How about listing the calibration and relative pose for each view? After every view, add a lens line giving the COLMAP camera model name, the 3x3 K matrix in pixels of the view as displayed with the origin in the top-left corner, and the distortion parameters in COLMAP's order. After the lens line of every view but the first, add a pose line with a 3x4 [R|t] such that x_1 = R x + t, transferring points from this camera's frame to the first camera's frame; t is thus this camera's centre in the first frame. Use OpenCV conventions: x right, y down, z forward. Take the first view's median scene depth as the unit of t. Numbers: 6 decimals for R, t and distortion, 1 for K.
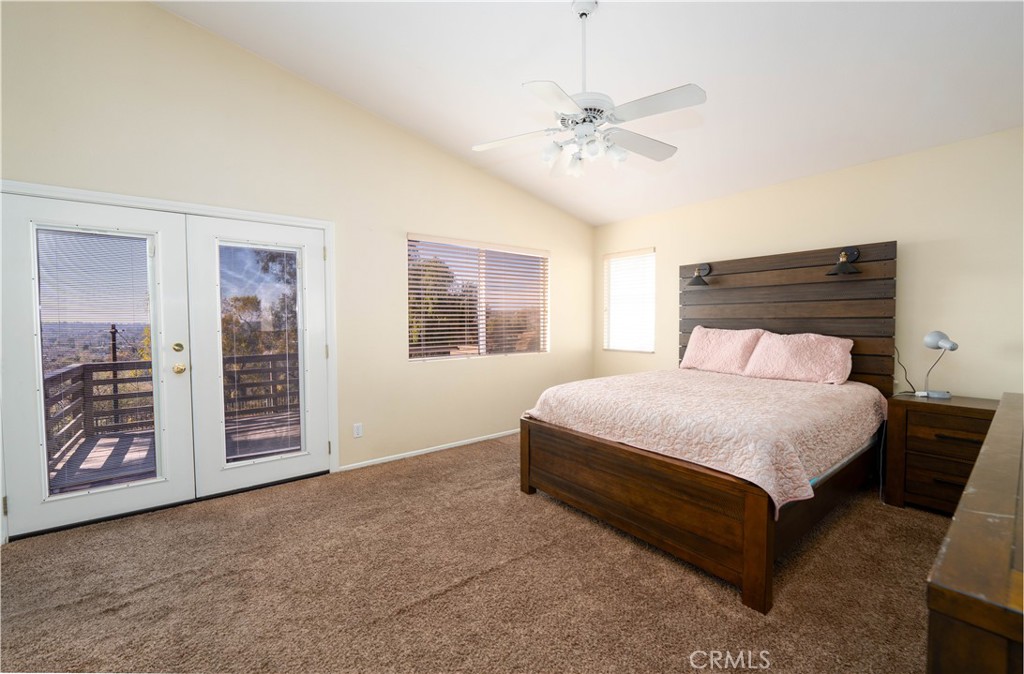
lens RADIAL K [[416.3, 0, 512.0], [0, 416.3, 337.0], [0, 0, 1]] dist [-0.000670, -0.000112]
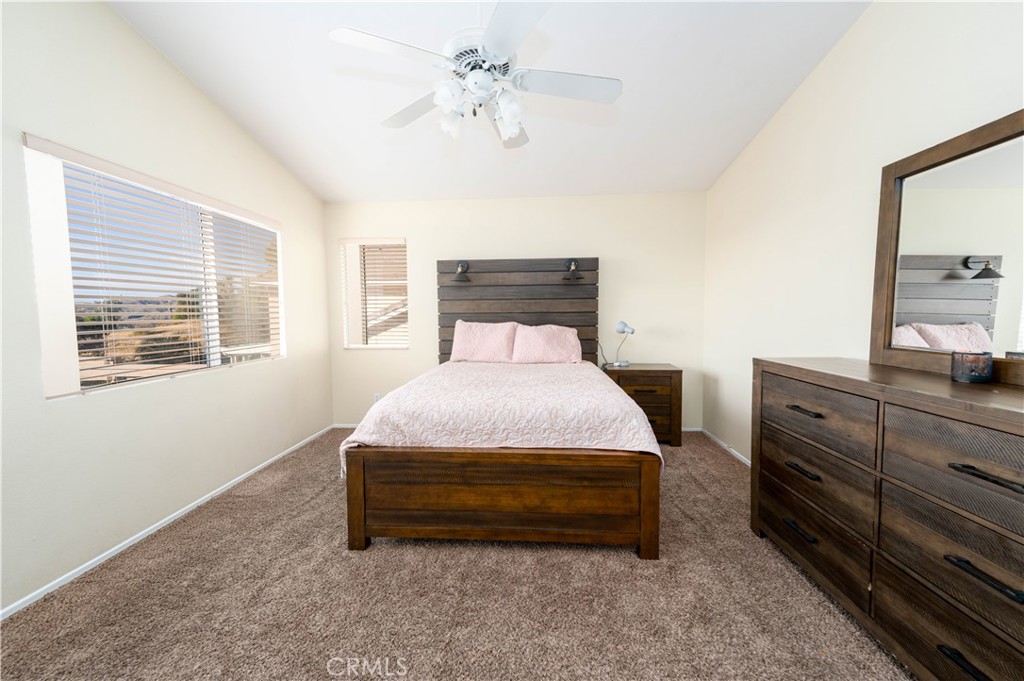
lens RADIAL K [[404.3, 0, 513.1], [0, 404.3, 337.7], [0, 0, 1]] dist [0.035801, -0.006860]
pose [[0.661132, -0.045214, 0.748906, -0.311513], [0.034396, 0.998960, 0.029946, -0.011293], [-0.749481, 0.005961, 0.661999, 0.315465]]
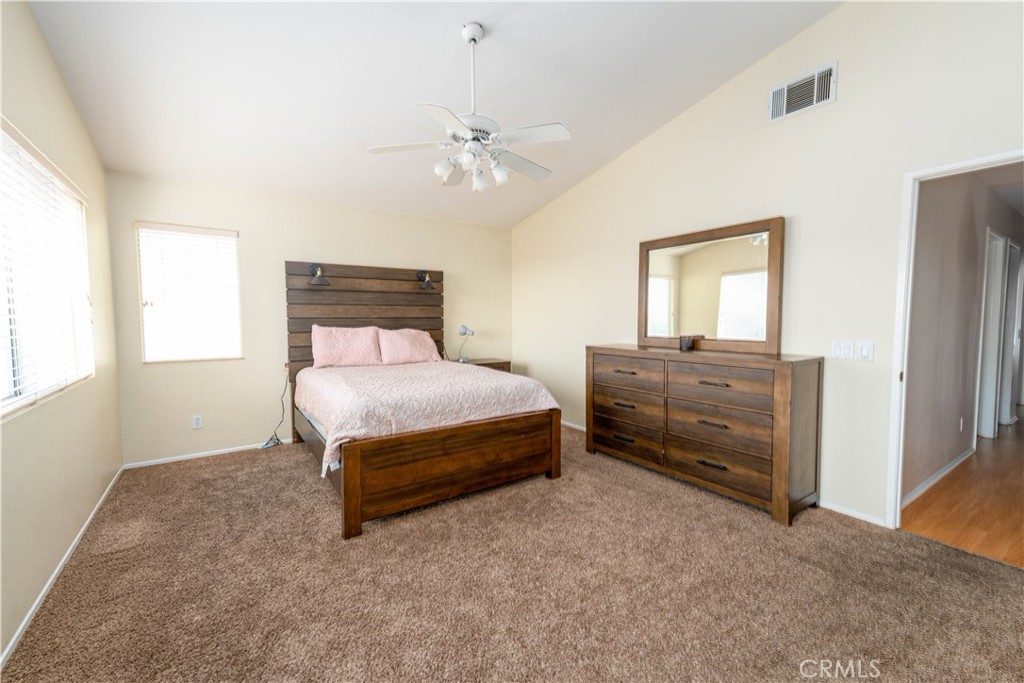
lens RADIAL K [[407.8, 0, 512.0], [0, 407.8, 341.5], [0, 0, 1]] dist [0.039886, 0.000028]
pose [[0.068725, -0.052724, 0.996241, -0.711433], [0.044511, 0.997770, 0.049734, -0.020844], [-0.996642, 0.040925, 0.070919, 0.632906]]
